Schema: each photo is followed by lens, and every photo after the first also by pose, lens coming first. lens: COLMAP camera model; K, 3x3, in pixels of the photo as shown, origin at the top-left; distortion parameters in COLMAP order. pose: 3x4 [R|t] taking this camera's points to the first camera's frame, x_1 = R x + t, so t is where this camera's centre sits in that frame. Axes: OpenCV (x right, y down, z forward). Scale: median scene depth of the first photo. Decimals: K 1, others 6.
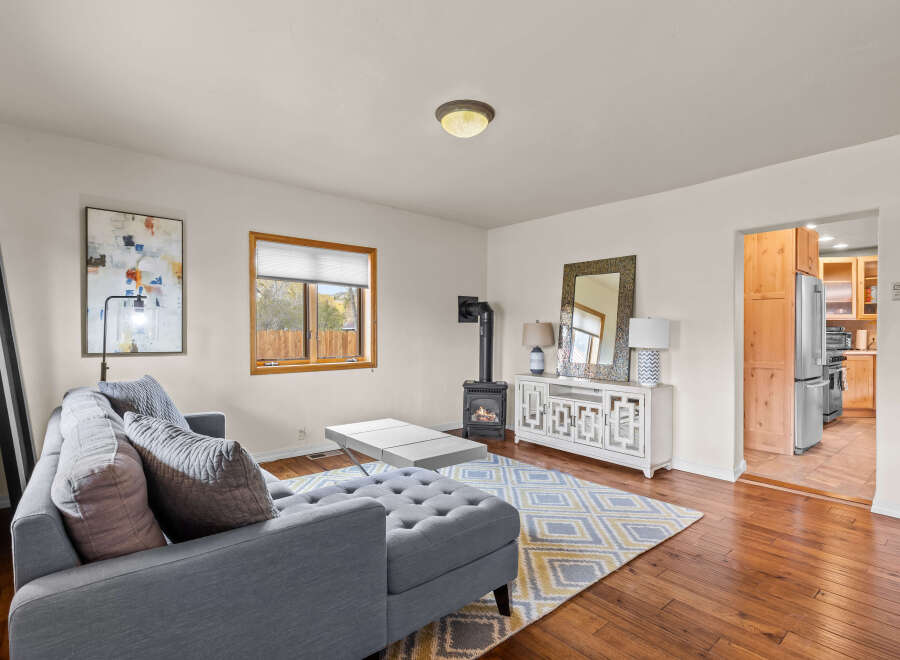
lens RADIAL K [[442.8, 0, 451.7], [0, 442.8, 337.4], [0, 0, 1]] dist [0.002705, 0.000141]
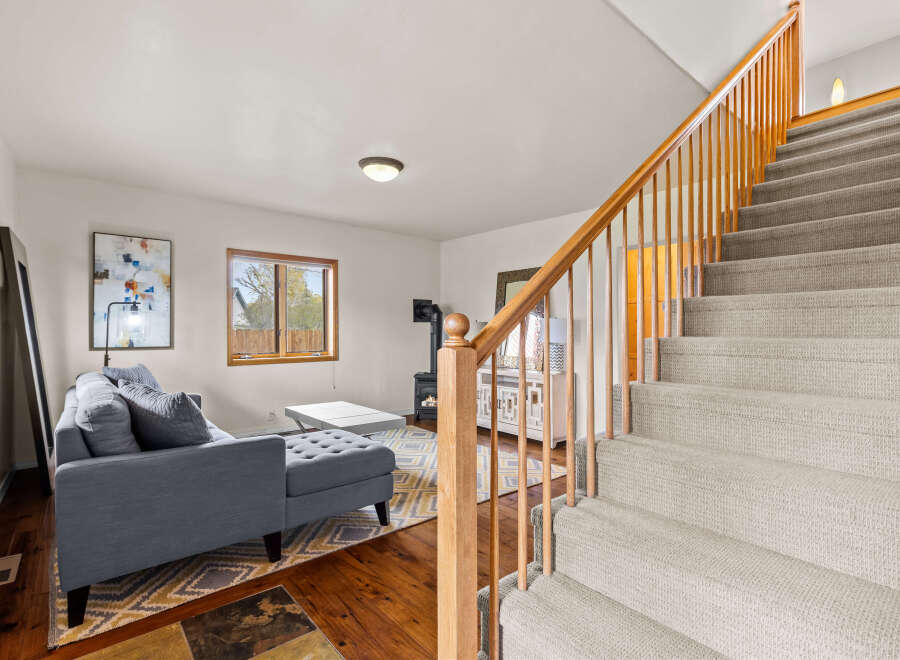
lens RADIAL K [[434.9, 0, 450.0], [0, 434.9, 330.0], [0, 0, 1]] dist [0.002780, -0.000021]
pose [[0.999993, -0.003699, 0.001002, 0.186602], [0.003714, 0.999870, -0.015701, 0.008842], [-0.000944, 0.015704, 0.999876, -0.234806]]
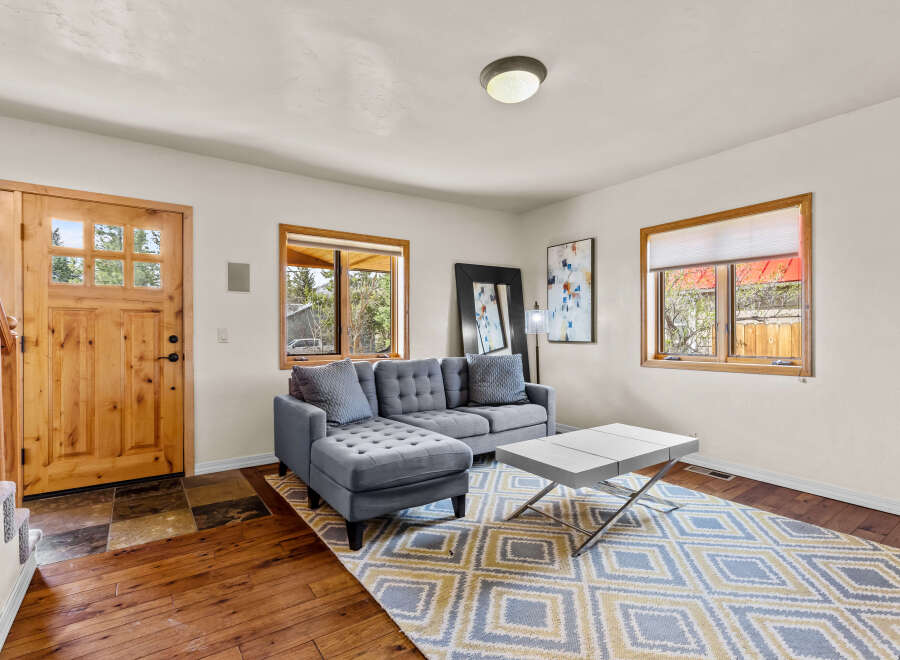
lens RADIAL K [[442.8, 0, 451.7], [0, 442.8, 337.4], [0, 0, 1]] dist [0.002705, 0.000141]
pose [[-0.077140, 0.011729, -0.996951, 0.746317], [-0.004097, 0.999919, 0.012081, 0.006850], [0.997012, 0.005016, -0.077086, 0.761737]]
